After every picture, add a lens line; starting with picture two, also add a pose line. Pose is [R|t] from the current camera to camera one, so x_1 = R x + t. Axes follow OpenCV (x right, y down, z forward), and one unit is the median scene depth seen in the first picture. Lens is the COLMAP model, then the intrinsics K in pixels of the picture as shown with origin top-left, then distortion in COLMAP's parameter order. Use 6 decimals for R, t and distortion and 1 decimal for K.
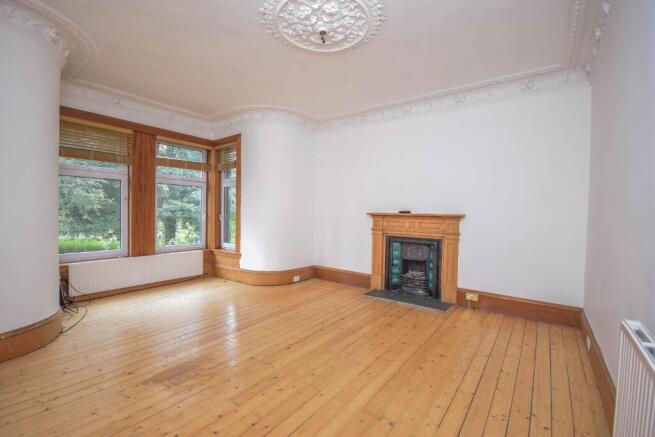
lens RADIAL K [[288.2, 0, 323.8], [0, 288.2, 221.2], [0, 0, 1]] dist [0.009479, -0.012028]
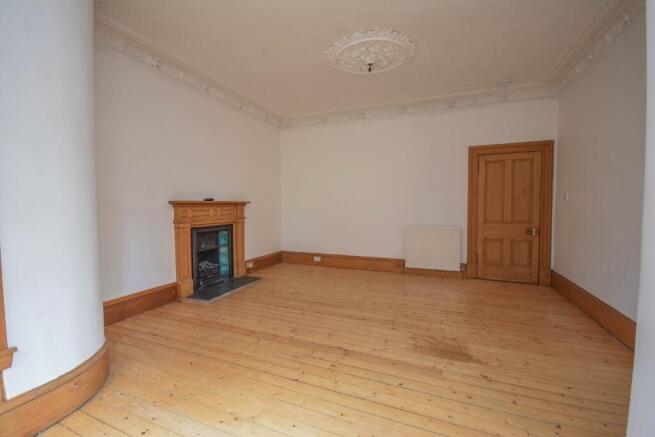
lens RADIAL K [[288.2, 0, 324.9], [0, 288.2, 218.2], [0, 0, 1]] dist [0.009479, -0.012028]
pose [[-0.242474, -0.063173, 0.968099, -0.714784], [0.032649, 0.996781, 0.073223, -0.028116], [-0.969608, 0.049362, -0.239631, 0.861273]]
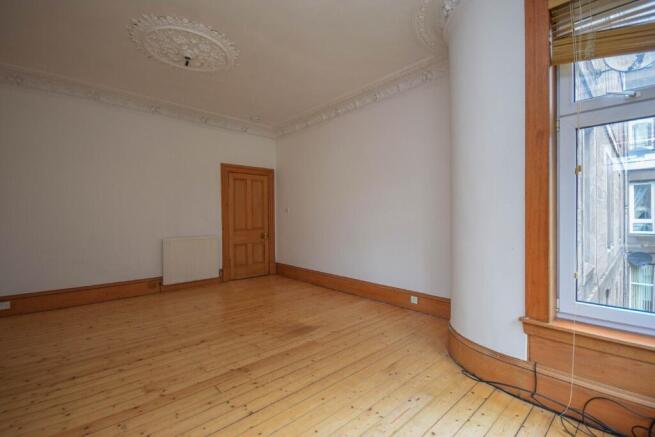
lens RADIAL K [[288.2, 0, 324.8], [0, 288.2, 217.5], [0, 0, 1]] dist [0.009479, -0.012028]
pose [[-0.982281, -0.014311, 0.186866, -0.444371], [-0.006958, 0.999178, 0.039947, -0.022367], [-0.187284, 0.037939, -0.981573, 1.164099]]
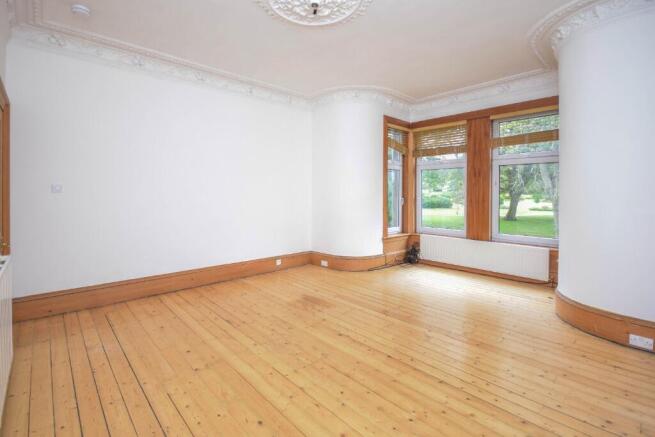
lens RADIAL K [[306.7, 0, 317.5], [0, 306.7, 197.1], [0, 0, 1]] dist [0.002906, -0.005956]
pose [[-0.189084, -0.005251, -0.981947, 0.548719], [-0.040729, 0.999167, 0.002500, -0.009970], [0.981116, 0.040466, -0.189140, 0.675679]]
